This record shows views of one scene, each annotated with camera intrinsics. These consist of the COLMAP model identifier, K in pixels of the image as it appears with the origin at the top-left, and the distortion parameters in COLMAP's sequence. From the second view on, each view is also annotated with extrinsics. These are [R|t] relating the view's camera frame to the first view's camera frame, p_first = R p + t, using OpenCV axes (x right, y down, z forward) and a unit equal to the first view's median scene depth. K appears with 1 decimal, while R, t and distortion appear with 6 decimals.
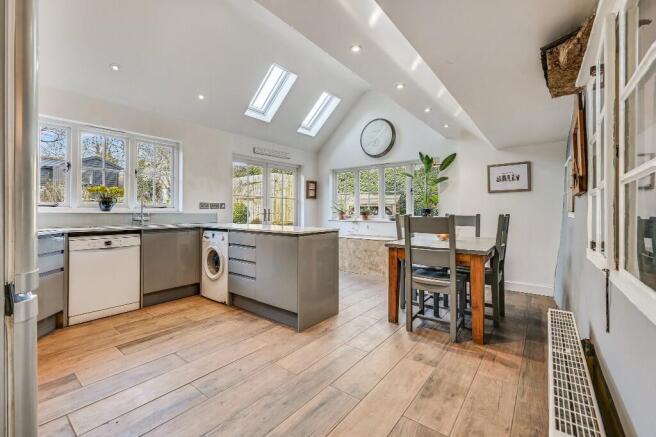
lens RADIAL K [[281.6, 0, 327.4], [0, 281.6, 210.7], [0, 0, 1]] dist [-0.000429, -0.000031]
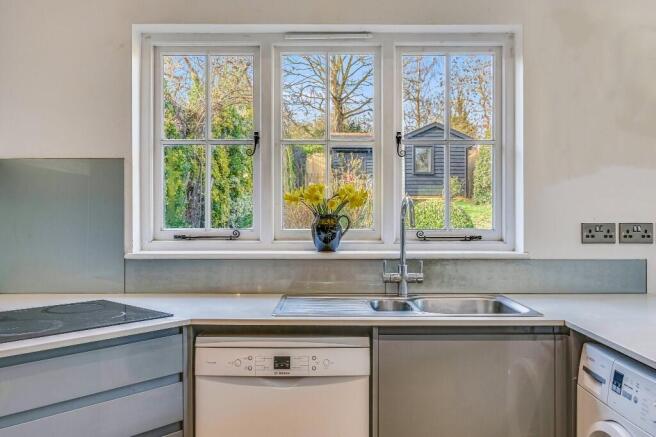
lens RADIAL K [[598.7, 0, 328.0], [0, 598.7, 218.5], [0, 0, 1]] dist [-0.001418, -0.000638]
pose [[0.632173, 0.001281, -0.774826, -0.171509], [0.001140, 0.999996, 0.002583, -0.044557], [0.774826, -0.002516, 0.632169, 0.499162]]
